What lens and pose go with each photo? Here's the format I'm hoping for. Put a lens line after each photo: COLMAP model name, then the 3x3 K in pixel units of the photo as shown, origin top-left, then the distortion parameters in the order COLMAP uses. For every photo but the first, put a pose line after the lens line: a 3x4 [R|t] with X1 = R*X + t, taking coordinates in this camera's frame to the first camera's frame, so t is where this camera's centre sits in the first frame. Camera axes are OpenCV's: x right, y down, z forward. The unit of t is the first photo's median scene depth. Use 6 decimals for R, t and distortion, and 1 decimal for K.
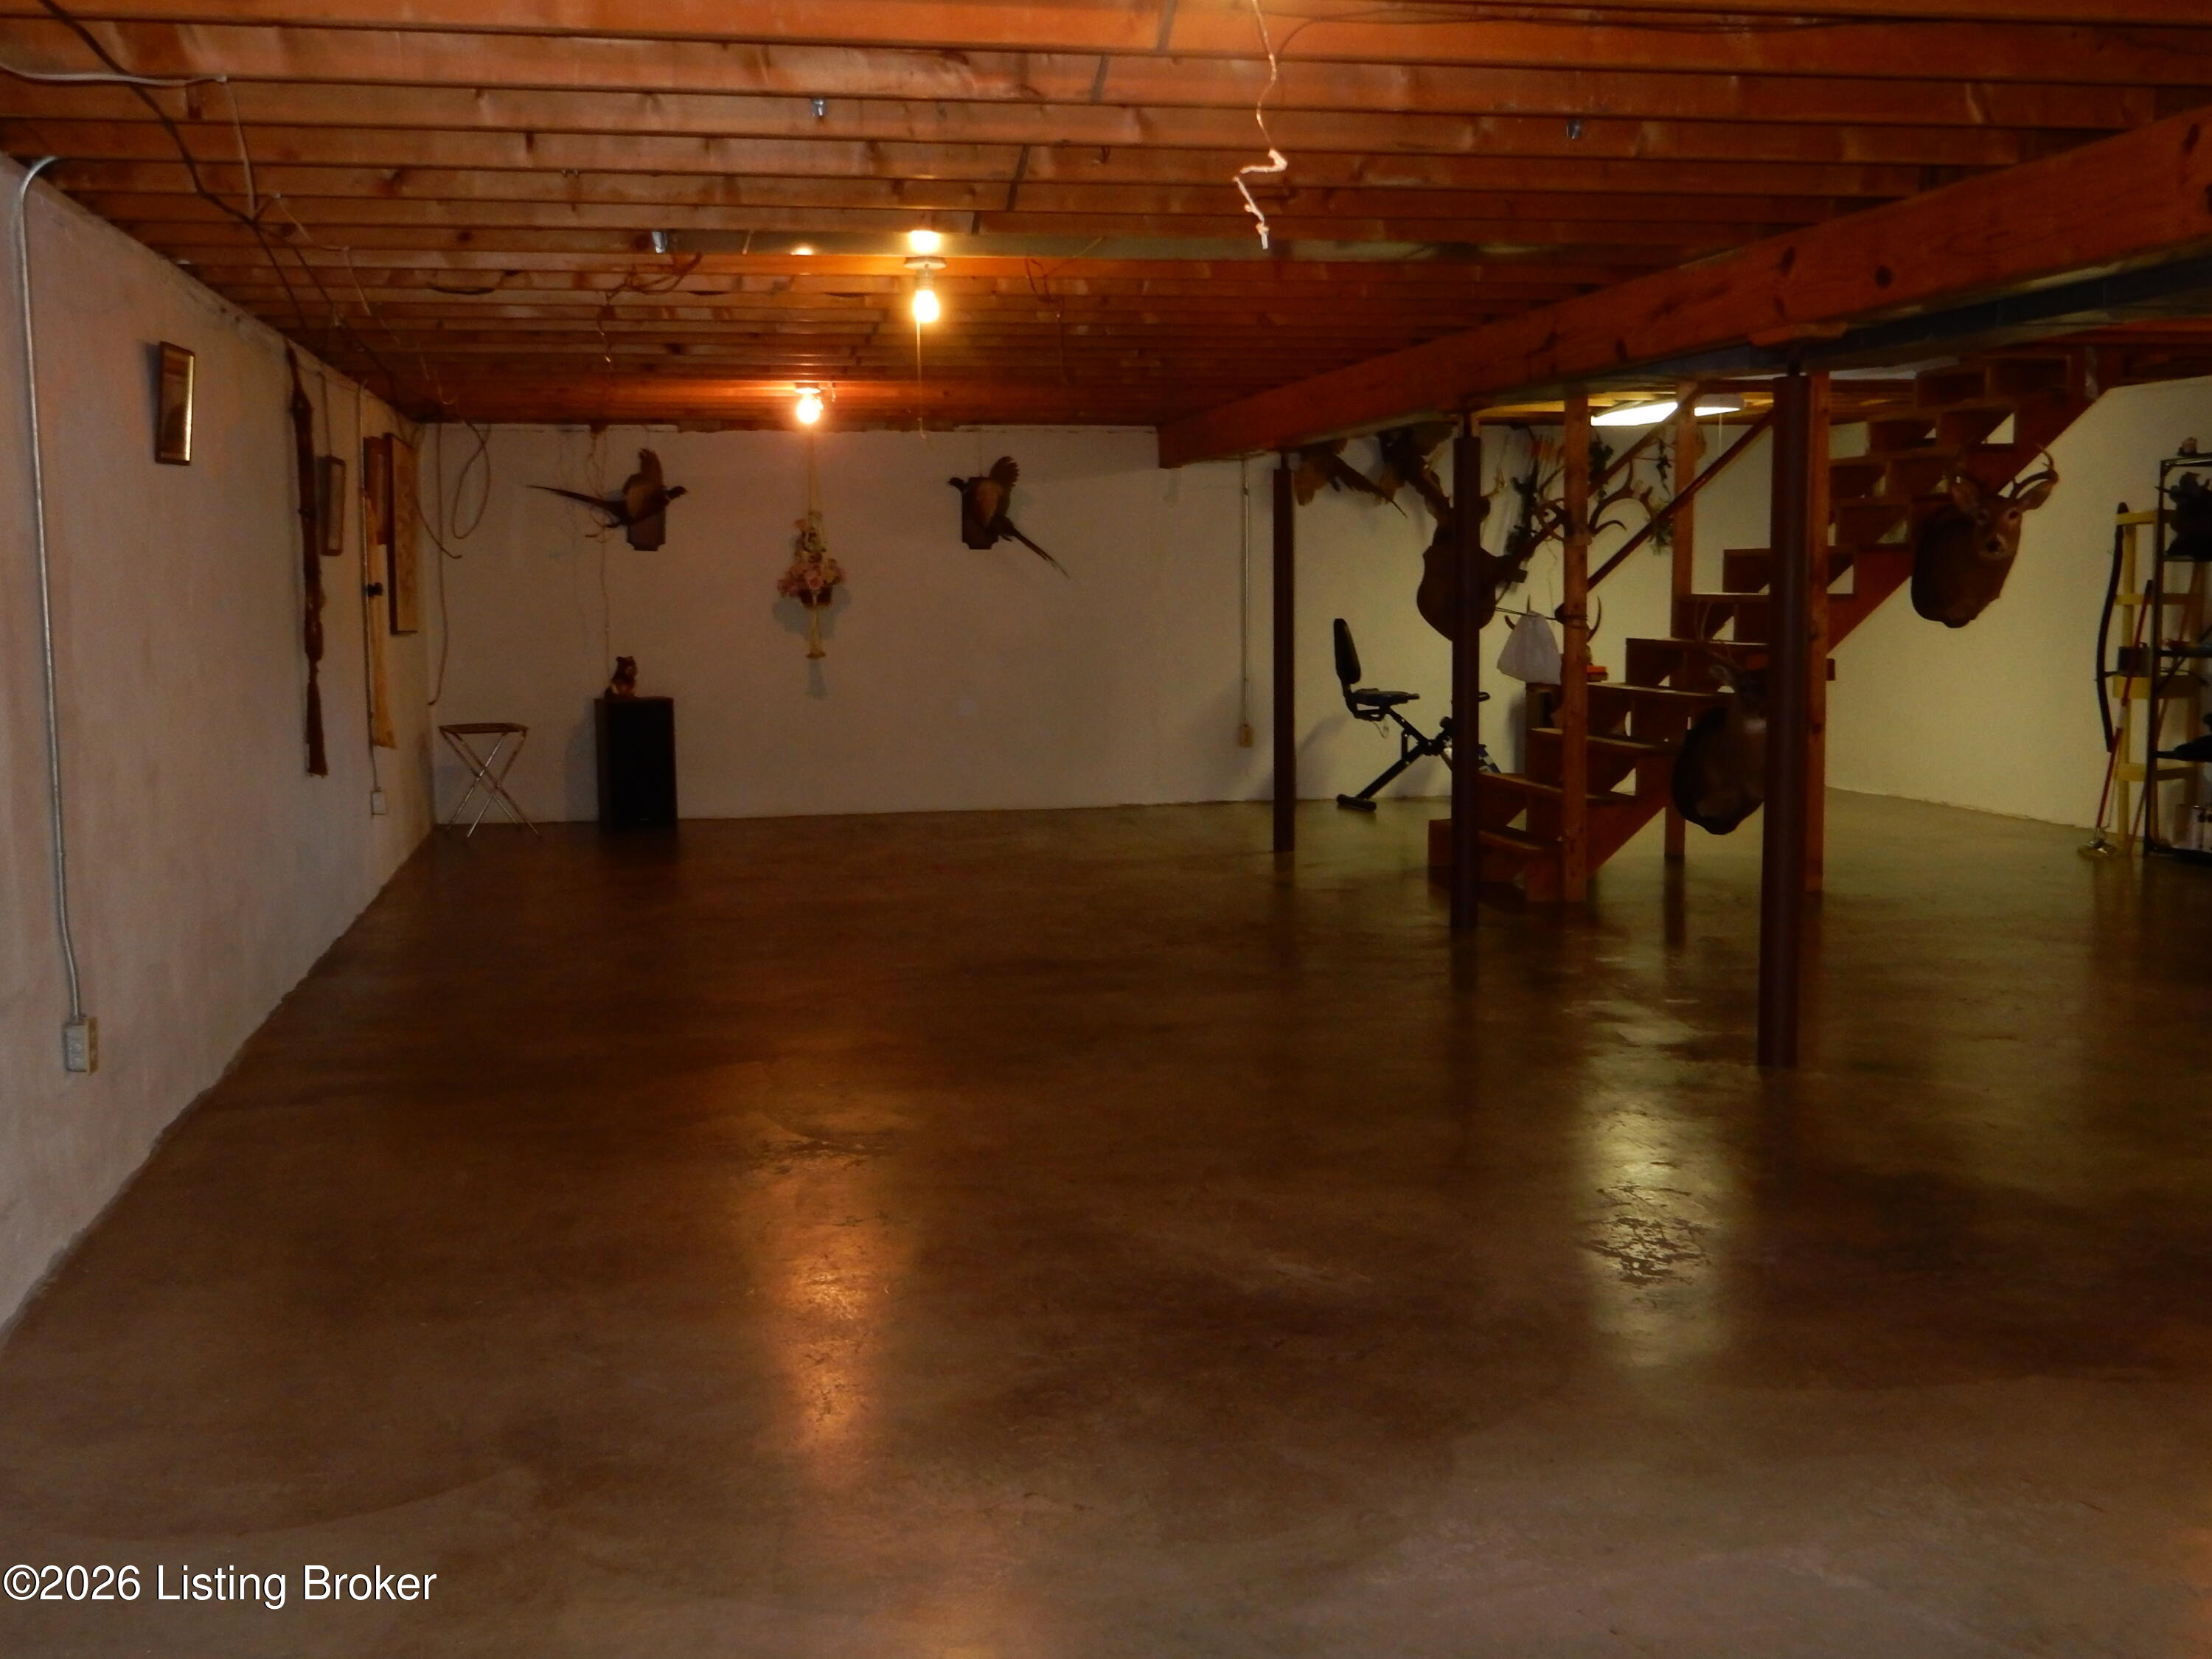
lens RADIAL K [[2341.2, 0, 1106.0], [0, 2341.2, 829.5], [0, 0, 1]] dist [0.051154, -0.000424]
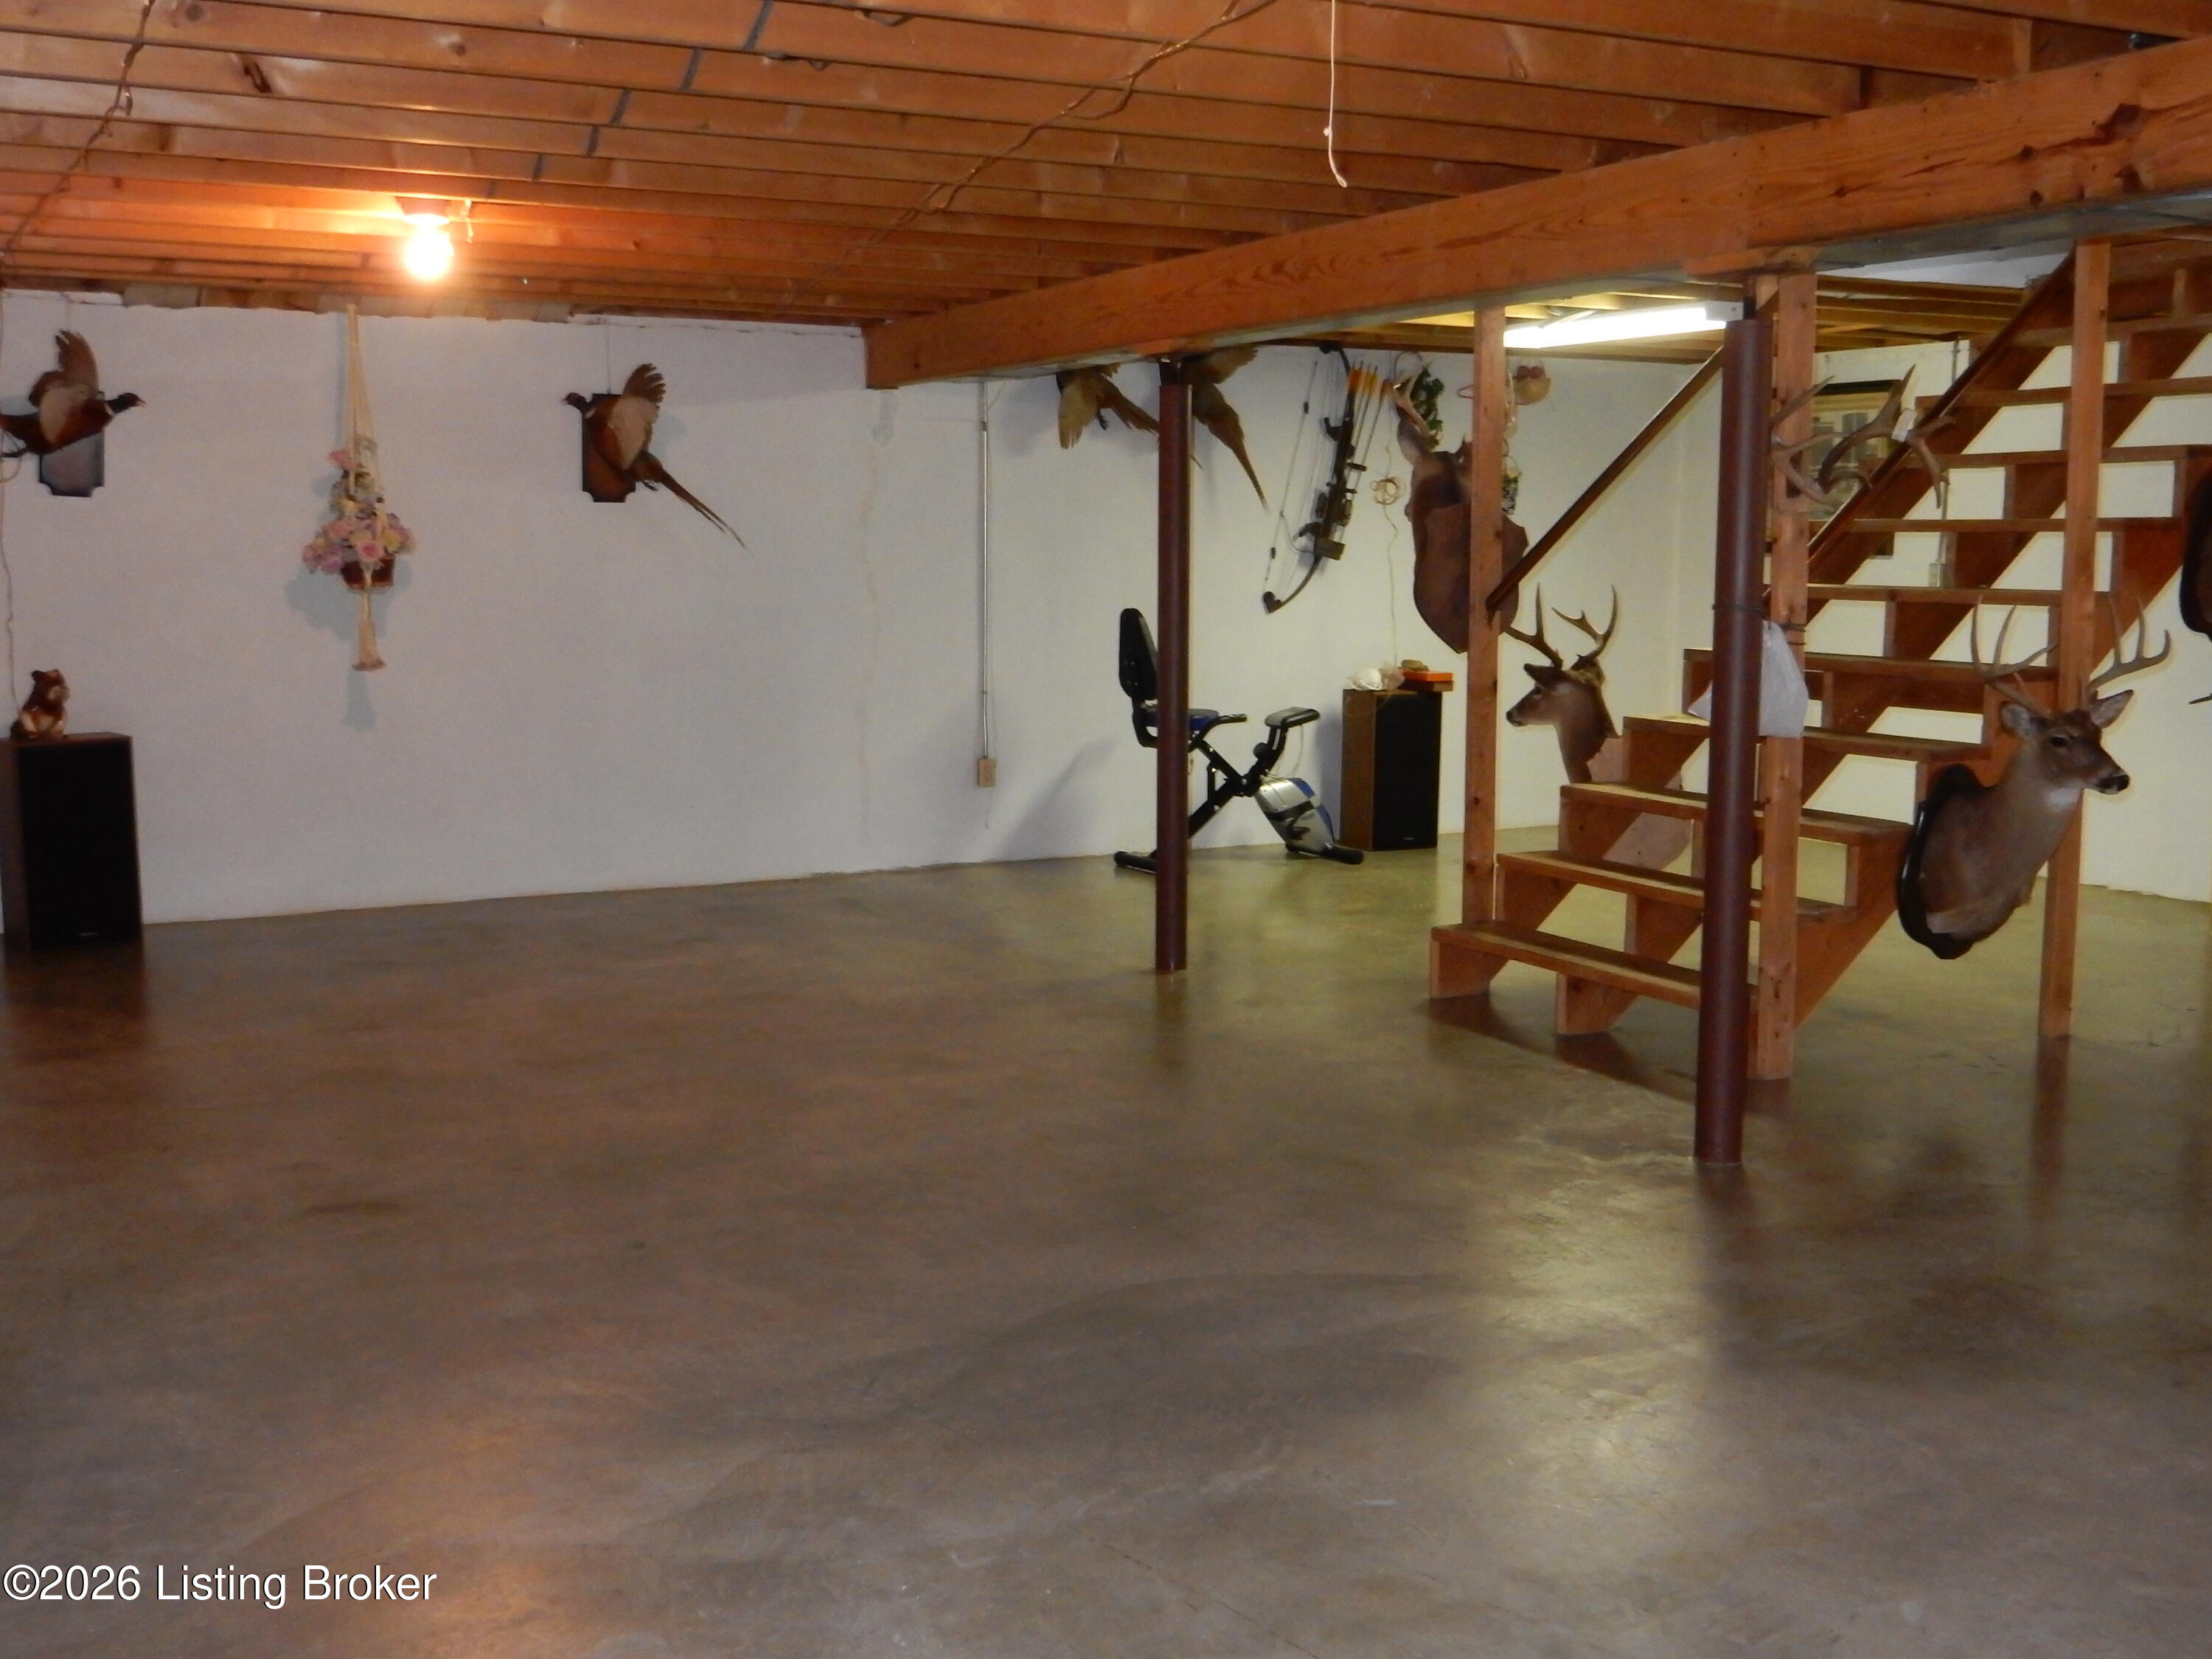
lens RADIAL K [[2267.1, 0, 1104.8], [0, 2267.1, 842.8], [0, 0, 1]] dist [-0.003161, 0.006286]
pose [[0.957712, -0.026895, 0.286469, -0.108812], [0.019739, 0.999417, 0.027840, -0.038912], [-0.287051, -0.021008, 0.957685, 0.348385]]
